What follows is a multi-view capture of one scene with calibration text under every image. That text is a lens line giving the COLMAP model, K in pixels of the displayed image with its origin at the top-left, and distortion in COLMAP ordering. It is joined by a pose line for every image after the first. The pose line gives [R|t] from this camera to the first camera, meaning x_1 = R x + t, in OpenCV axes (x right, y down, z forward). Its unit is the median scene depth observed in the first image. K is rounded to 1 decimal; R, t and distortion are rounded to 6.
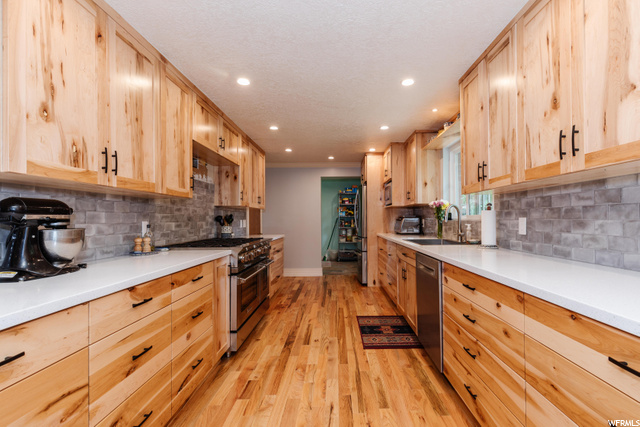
lens RADIAL K [[309.6, 0, 345.7], [0, 309.6, 213.5], [0, 0, 1]] dist [0.001943, 0.000133]
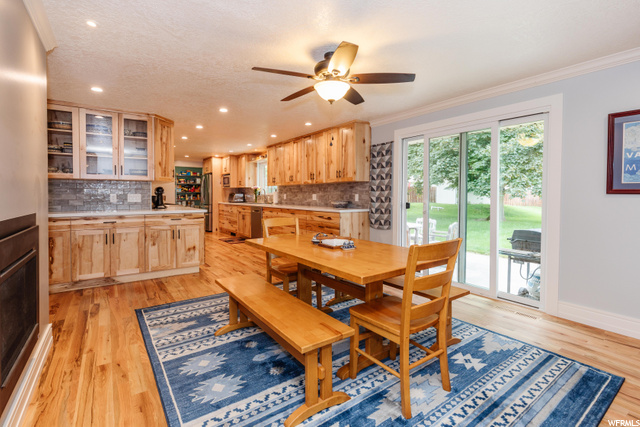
lens RADIAL K [[296.9, 0, 323.8], [0, 296.9, 200.9], [0, 0, 1]] dist [0.000281, -0.000119]
pose [[0.829673, -0.000855, 0.558249, -0.668345], [-0.019281, 0.999358, 0.030185, -0.012995], [-0.557917, -0.035808, 0.829124, -1.453226]]
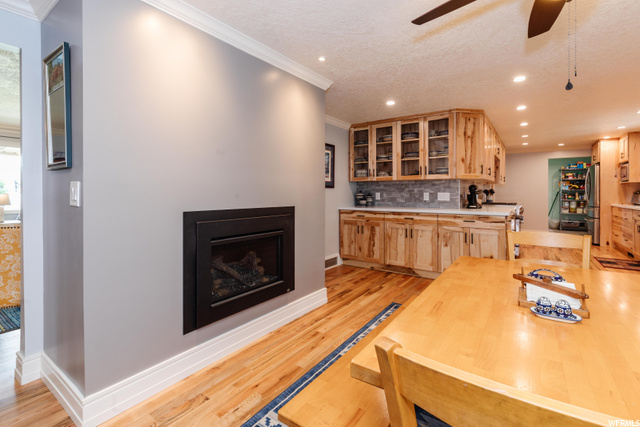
lens RADIAL K [[299.8, 0, 314.2], [0, 299.8, 192.9], [0, 0, 1]] dist [-0.000196, -0.000220]
pose [[0.789029, 0.008785, -0.614293, -0.188699], [0.004011, 0.999803, 0.019450, -0.015213], [0.614343, -0.017810, 0.788838, -1.280644]]
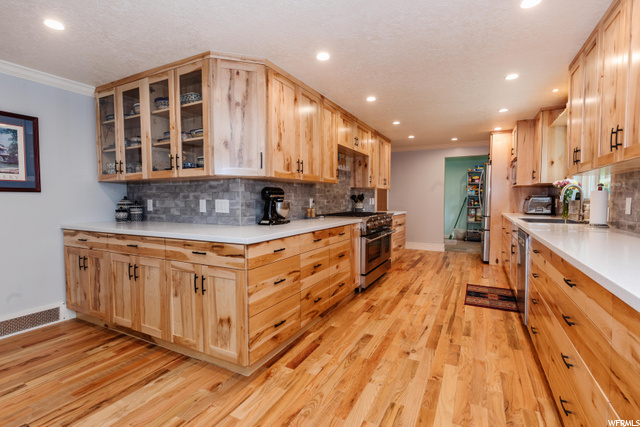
lens RADIAL K [[313.5, 0, 311.0], [0, 313.5, 211.5], [0, 0, 1]] dist [0.003305, 0.000124]
pose [[0.867320, 0.027759, -0.496977, 0.135680], [0.003245, 0.998107, 0.061414, -0.006824], [0.497741, -0.054878, 0.865588, -0.345772]]
